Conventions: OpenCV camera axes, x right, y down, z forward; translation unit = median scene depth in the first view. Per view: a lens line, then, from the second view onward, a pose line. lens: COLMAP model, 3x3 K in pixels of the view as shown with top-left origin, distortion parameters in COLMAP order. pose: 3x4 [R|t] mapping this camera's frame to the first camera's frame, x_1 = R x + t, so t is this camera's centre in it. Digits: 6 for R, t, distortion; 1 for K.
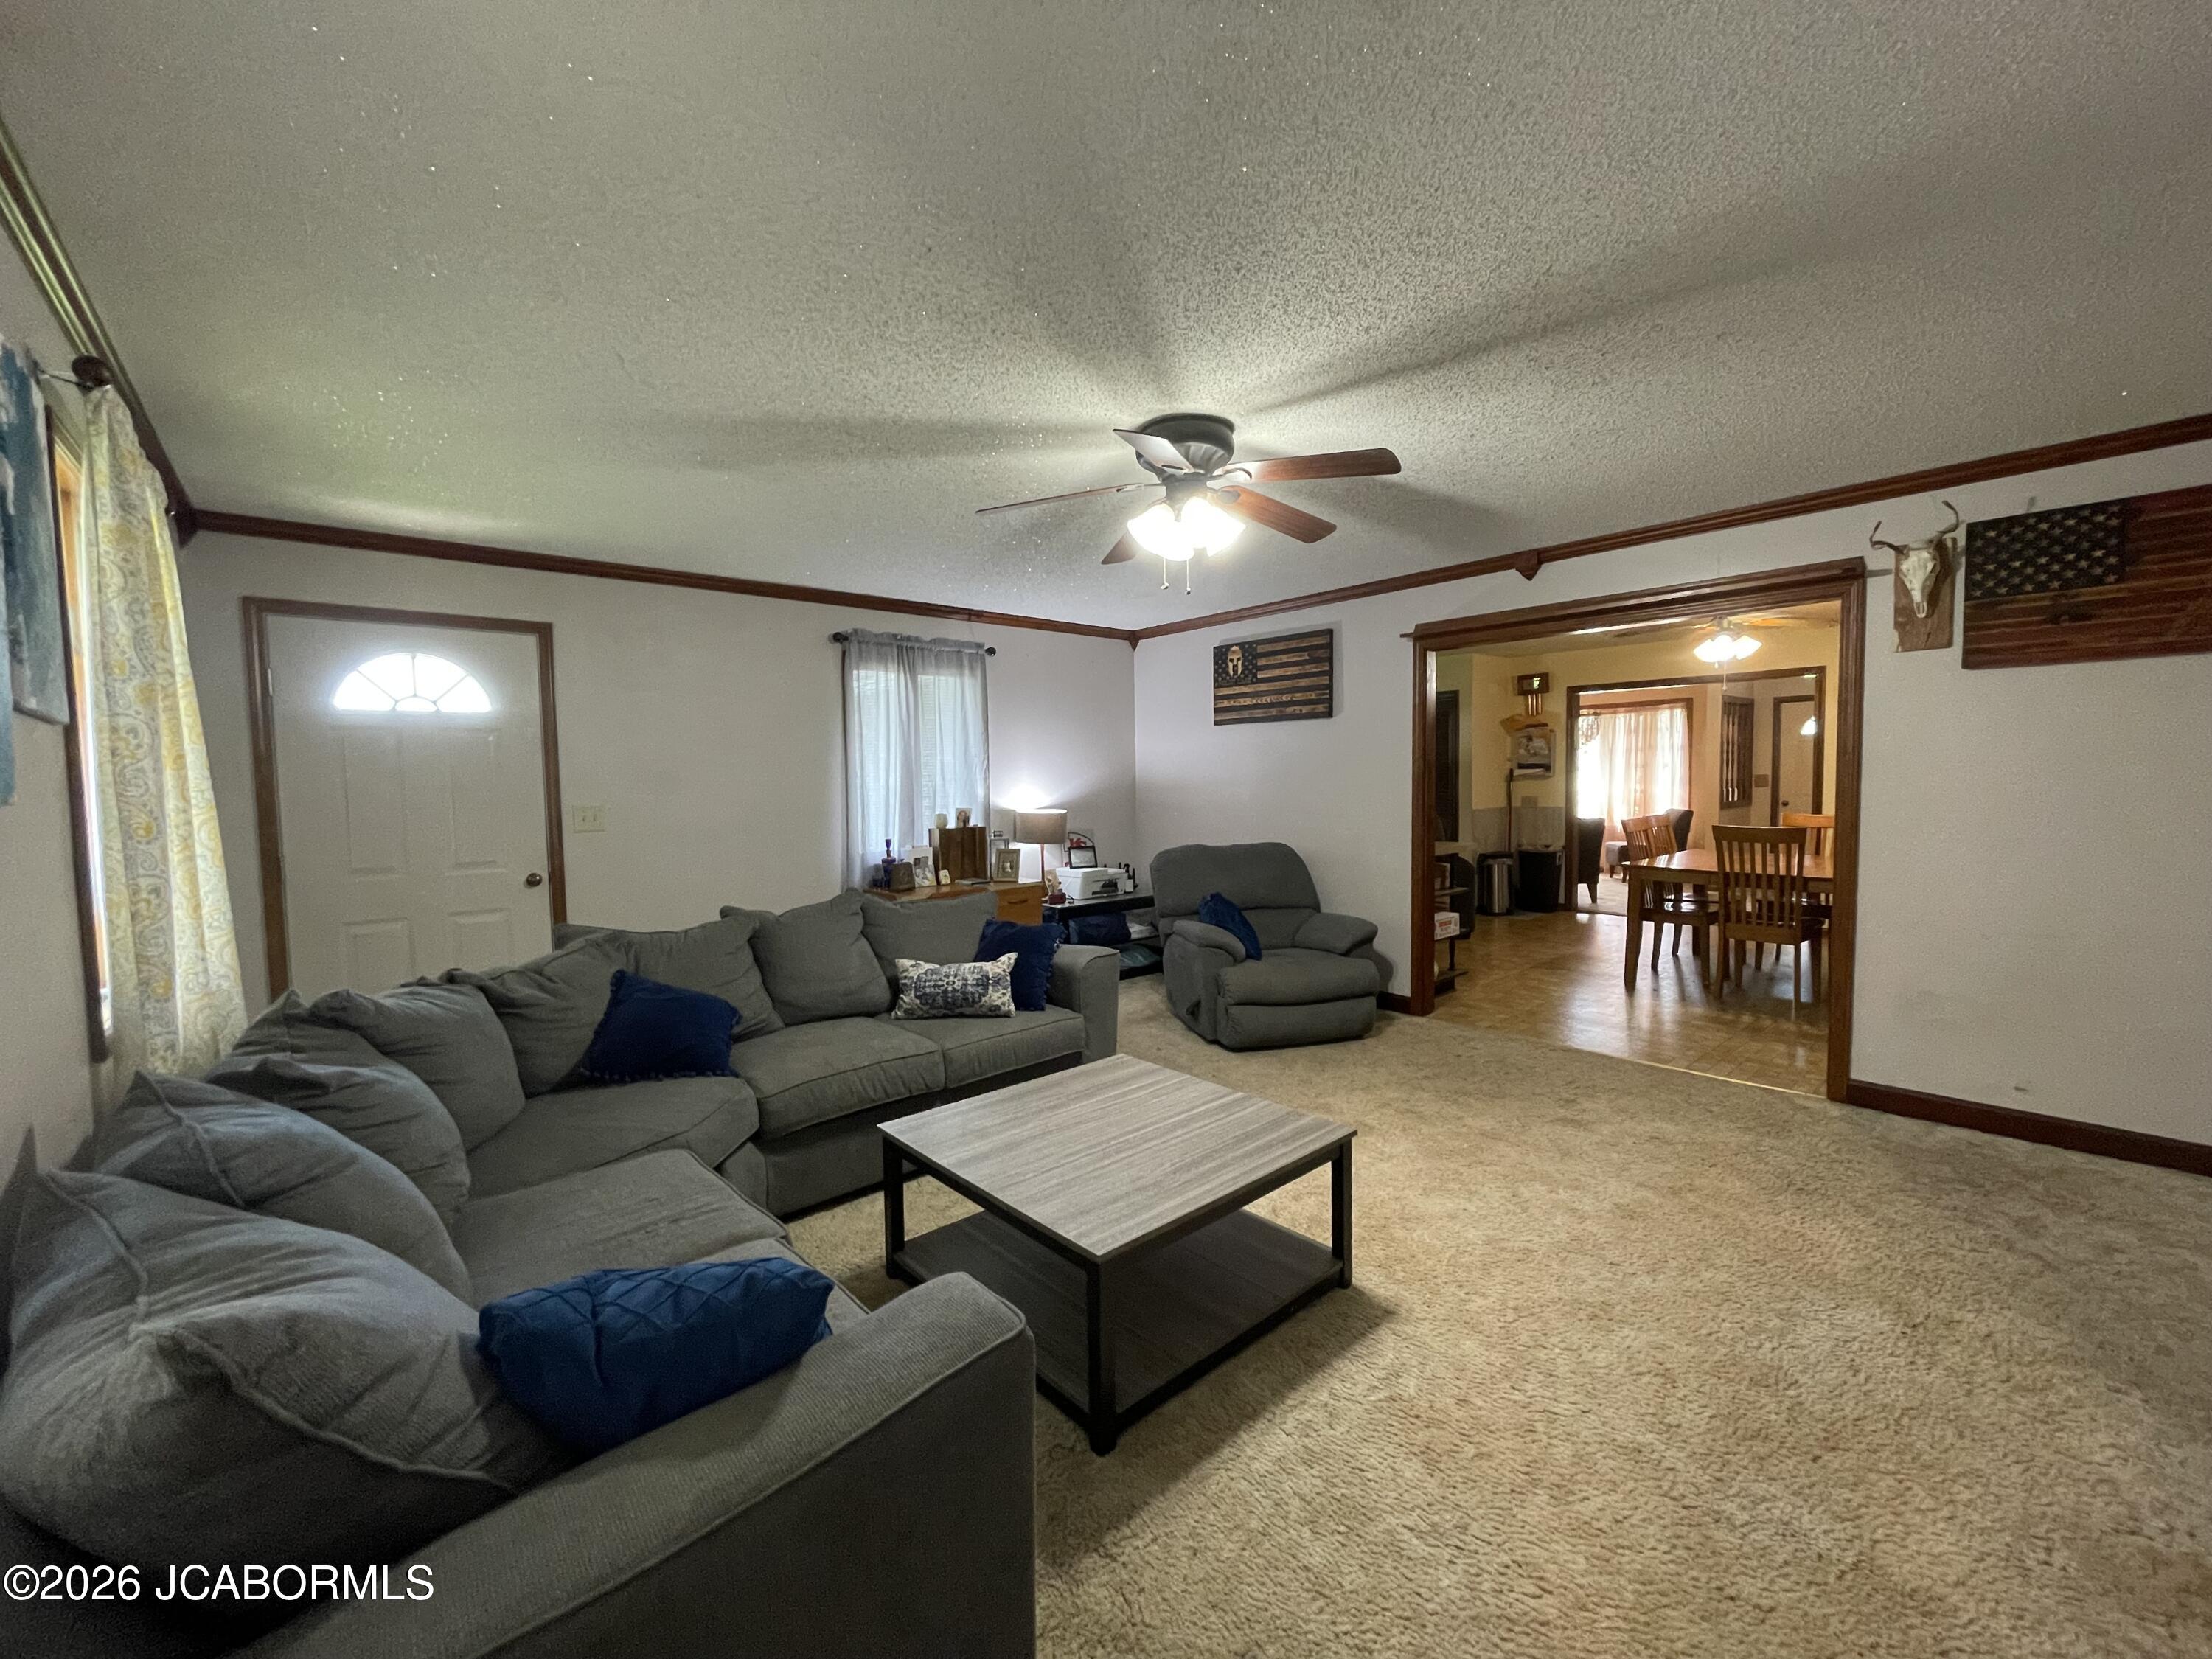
lens RADIAL K [[887.6, 0, 1099.2], [0, 887.6, 827.0], [0, 0, 1]] dist [-0.003849, 0.000163]
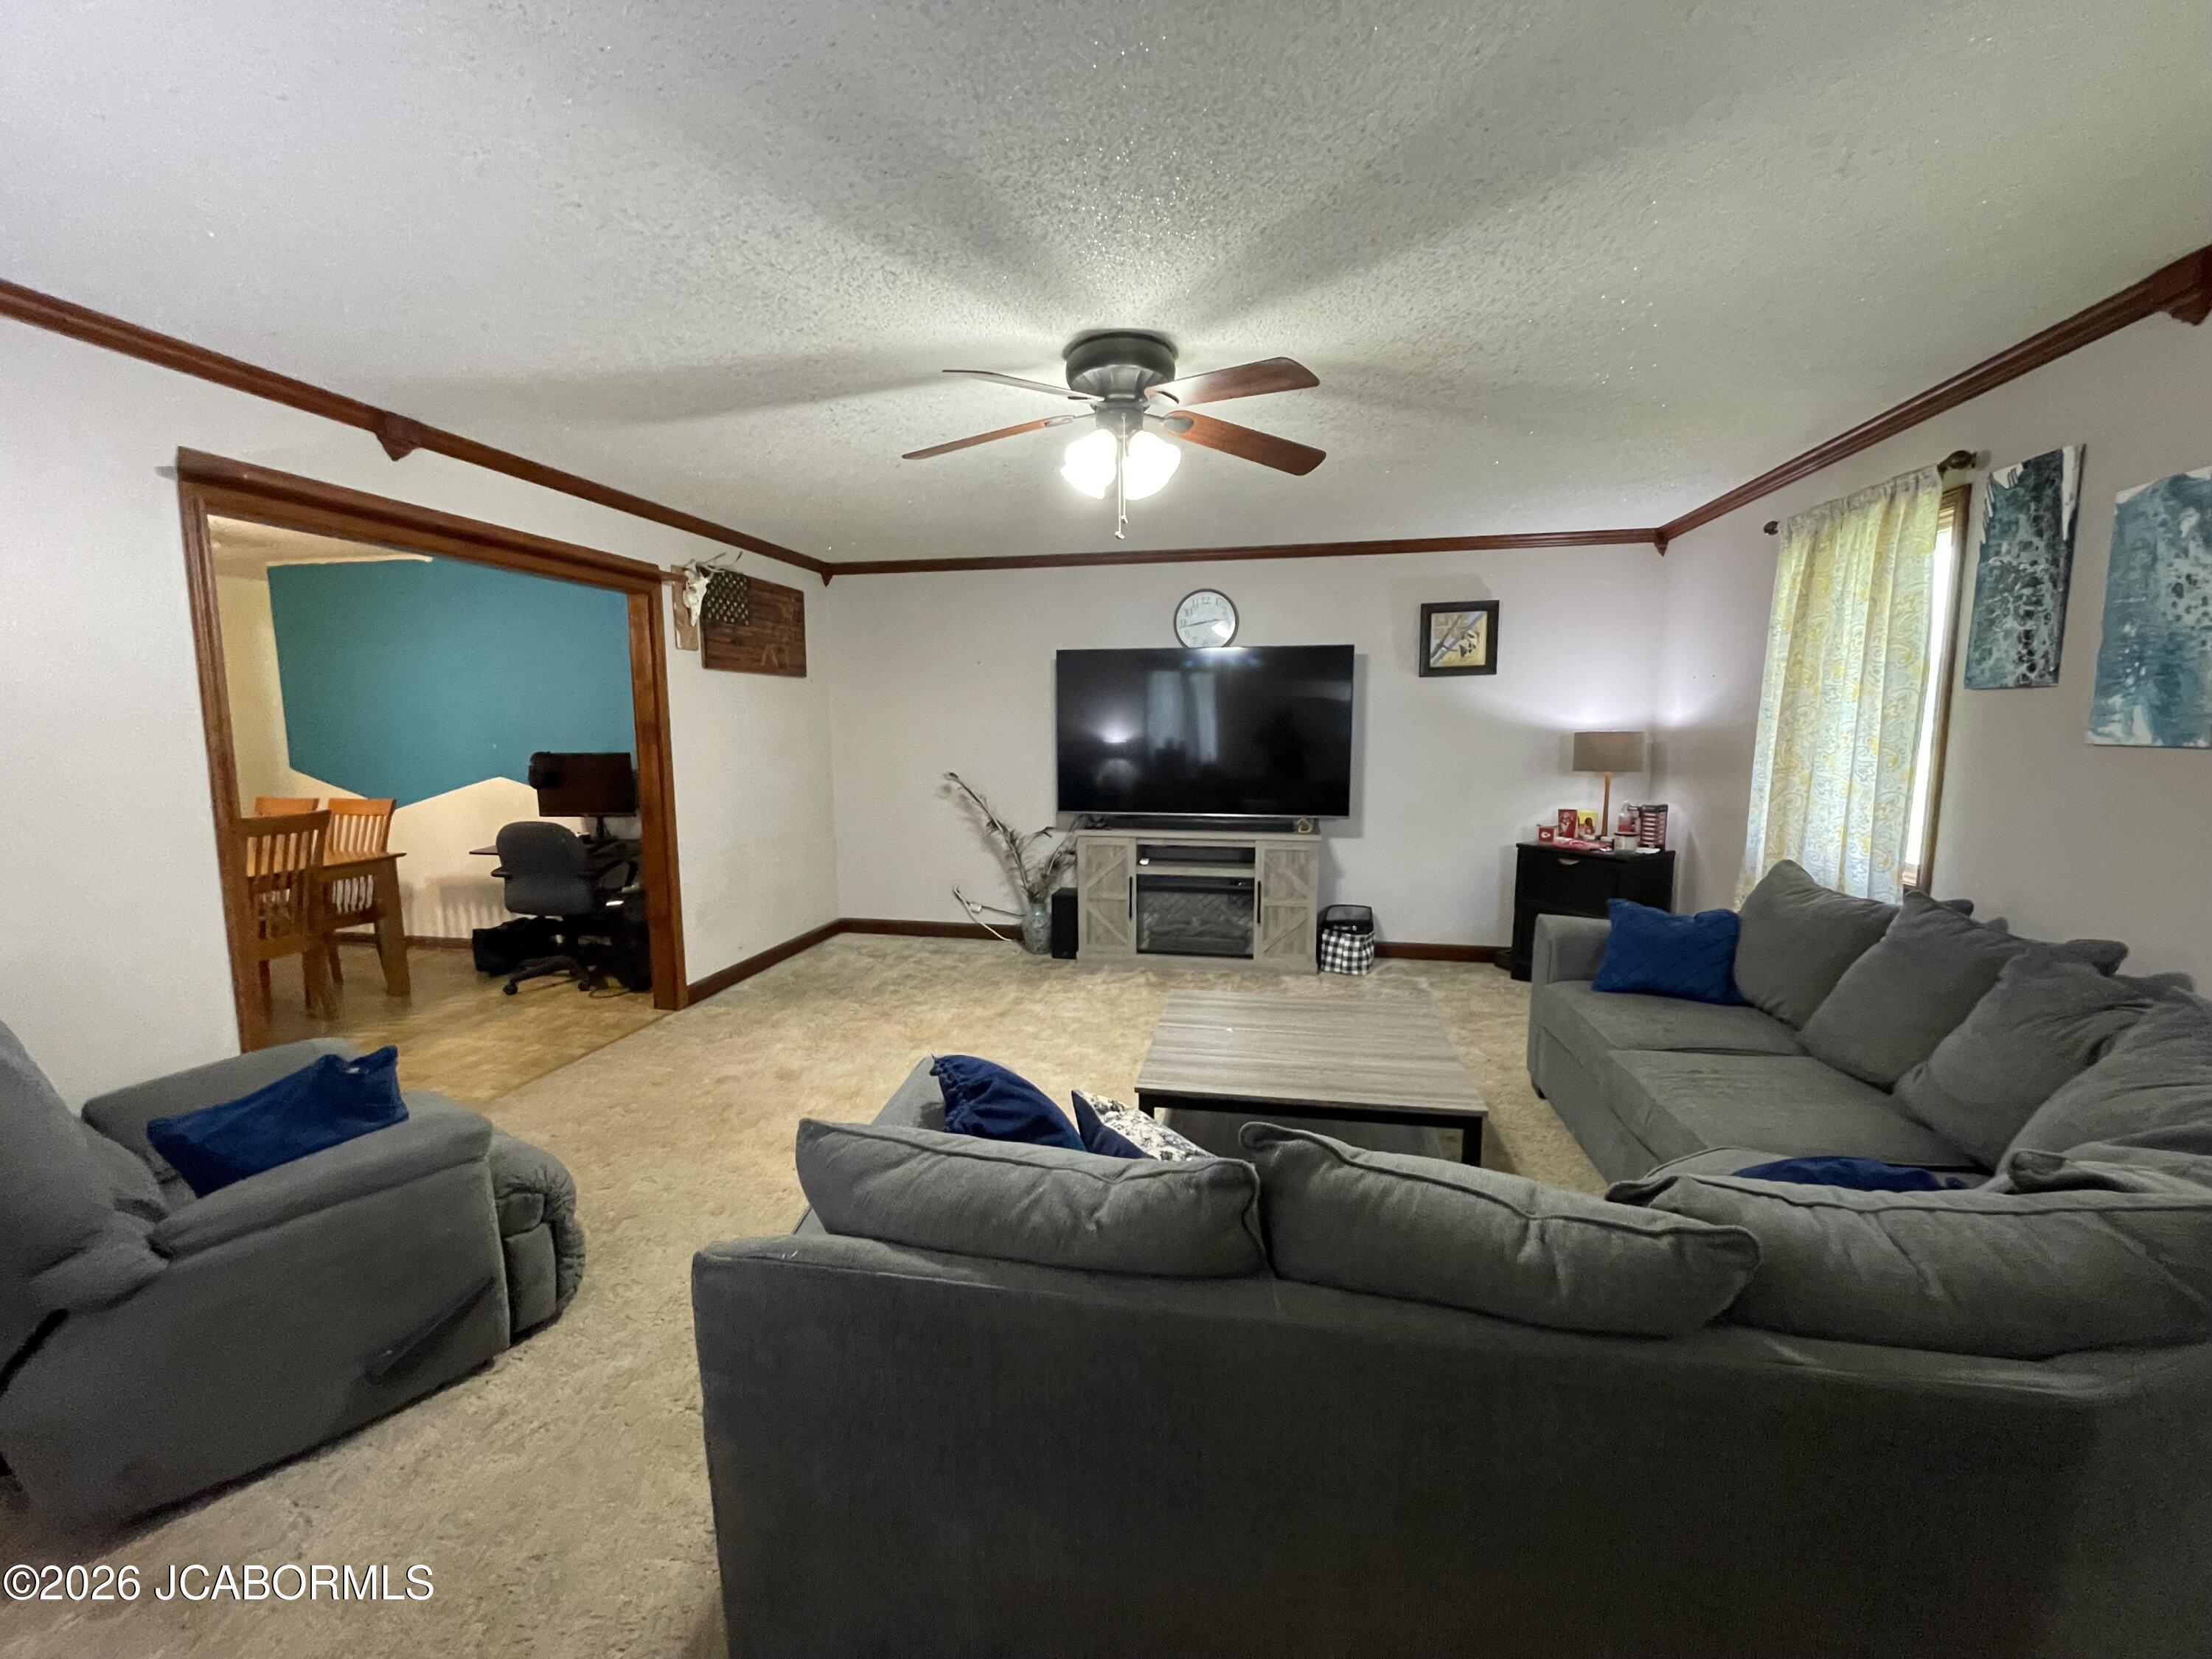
lens RADIAL K [[887.6, 0, 1099.2], [0, 887.6, 827.0], [0, 0, 1]] dist [-0.003849, 0.000163]
pose [[-0.605000, -0.072691, 0.792900, -0.422670], [0.060769, 0.988704, 0.137010, -0.066425], [-0.793903, 0.131075, -0.593748, 1.082325]]
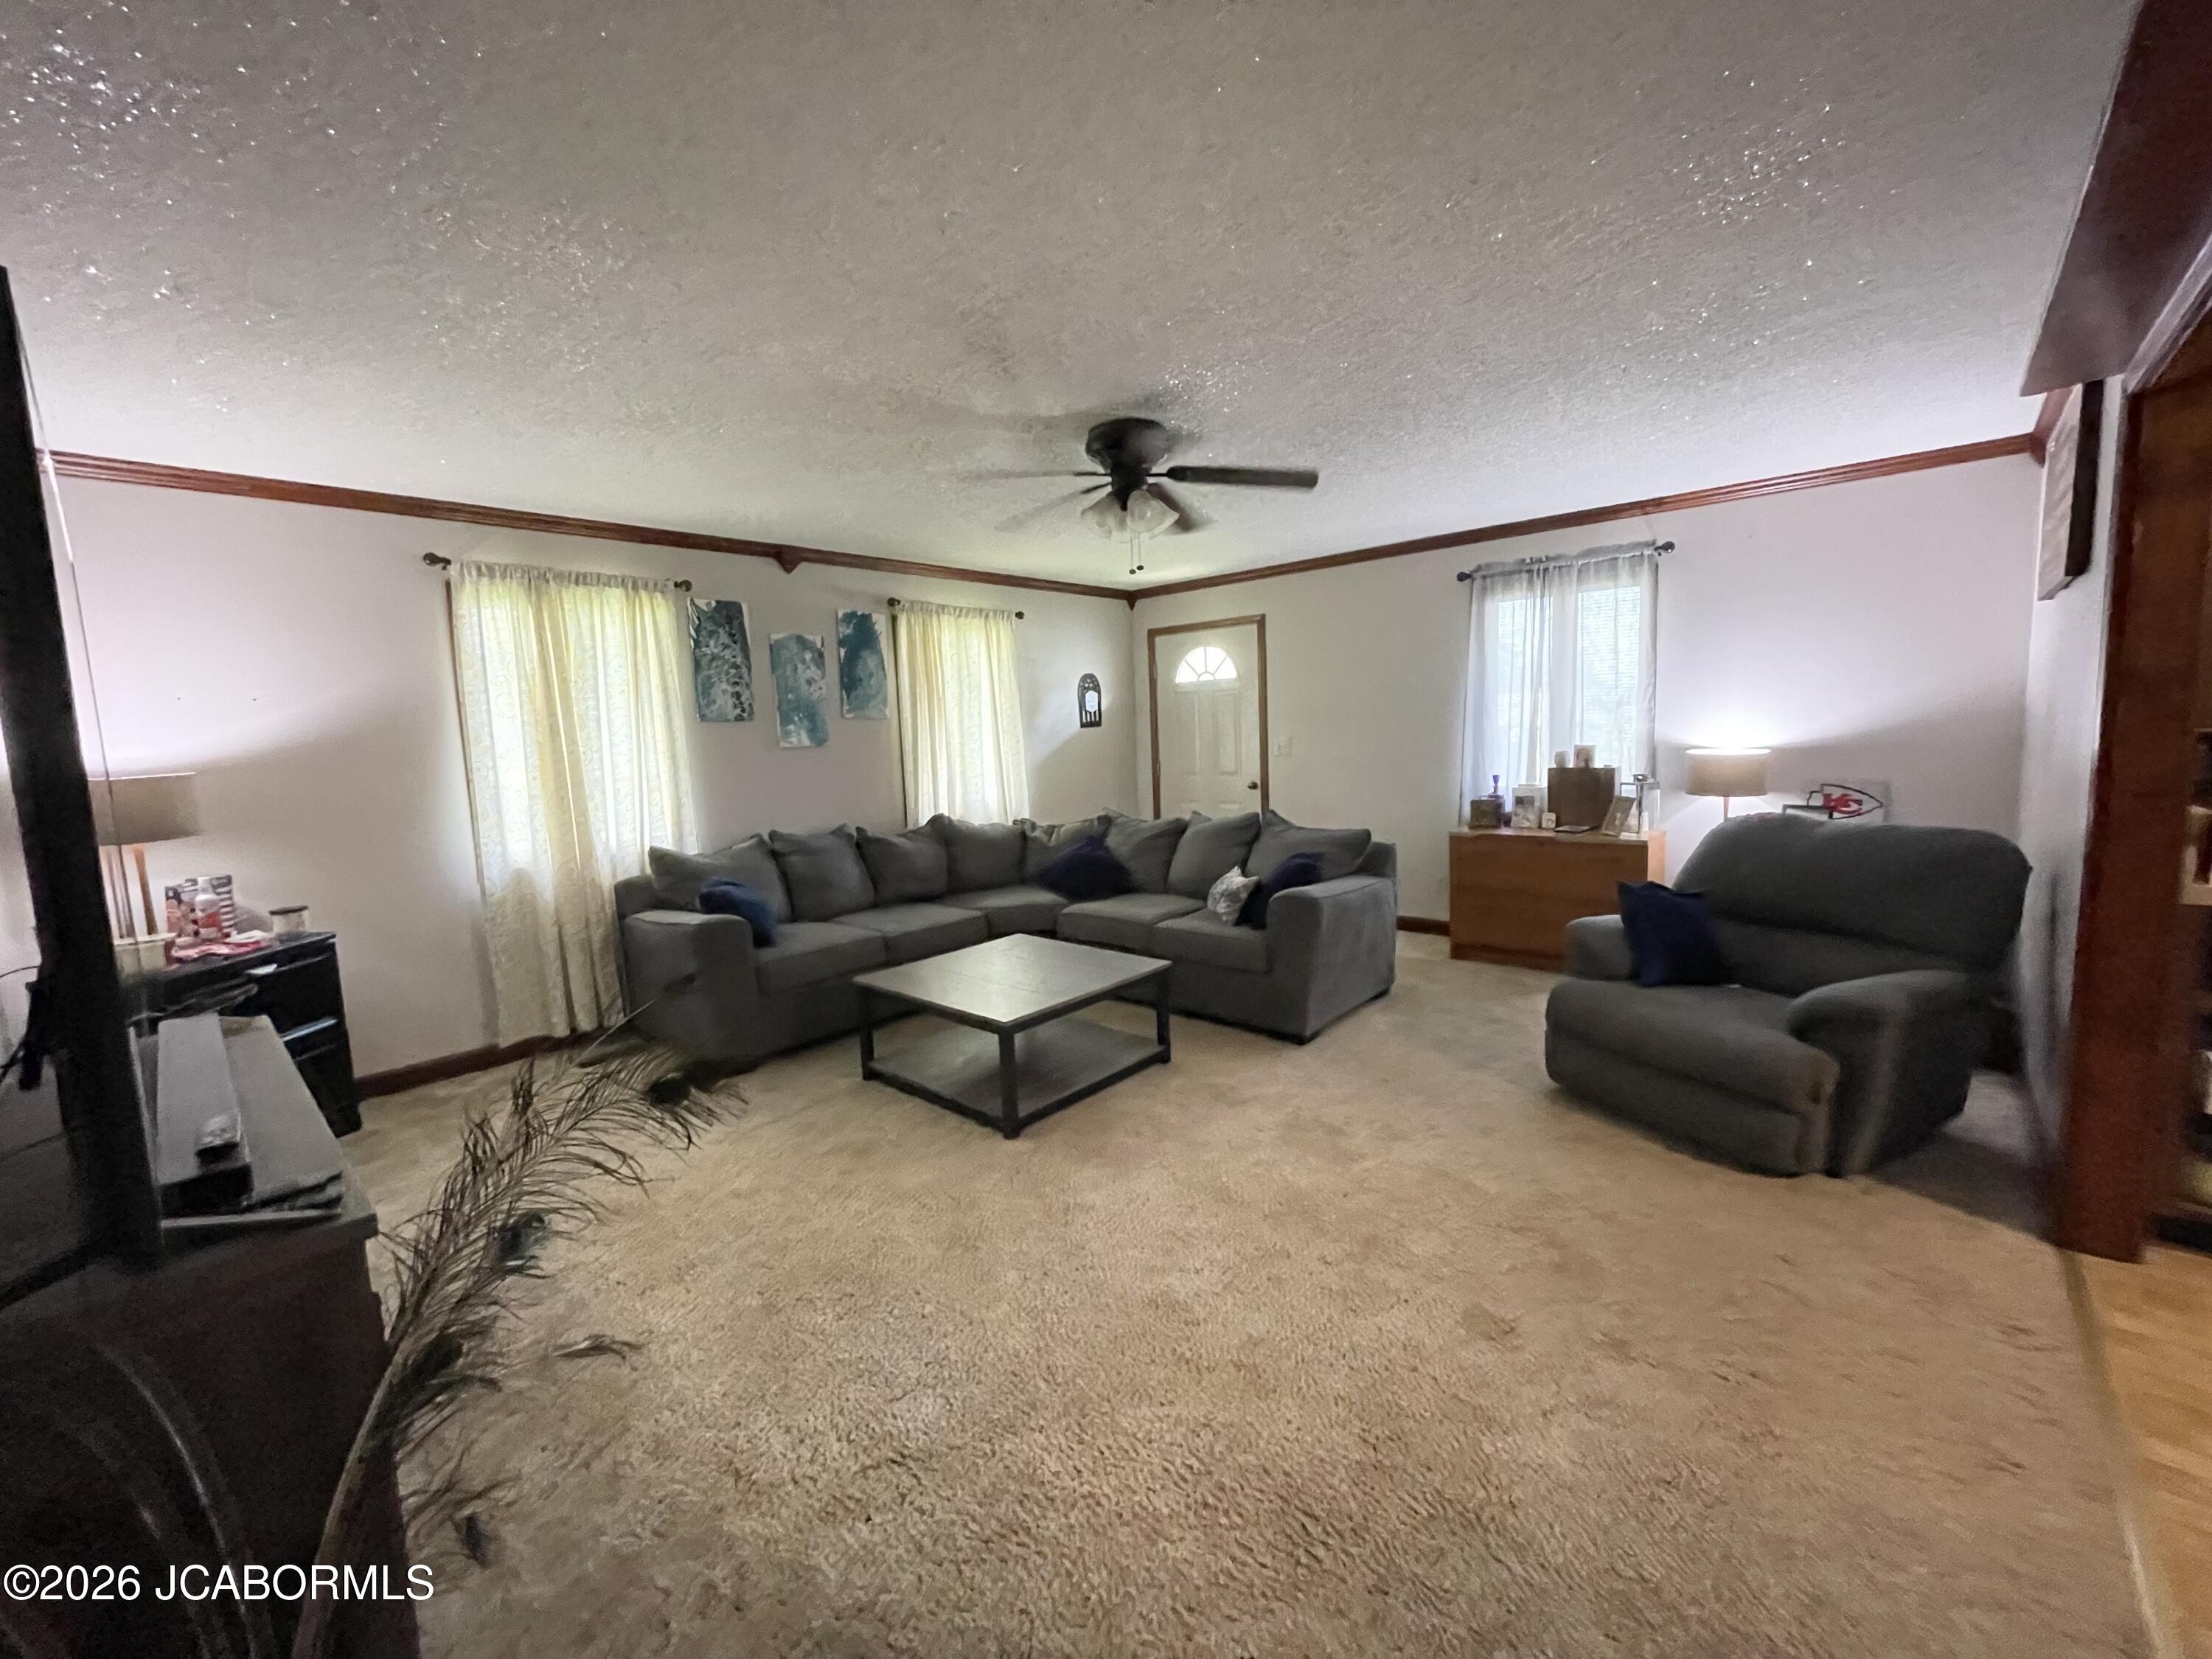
lens RADIAL K [[887.6, 0, 1099.2], [0, 887.6, 827.0], [0, 0, 1]] dist [-0.003849, 0.000163]
pose [[0.105943, 0.122497, -0.986798, 0.869270], [-0.017375, 0.992460, 0.121335, -0.051052], [0.994220, 0.004291, 0.107273, 0.567523]]
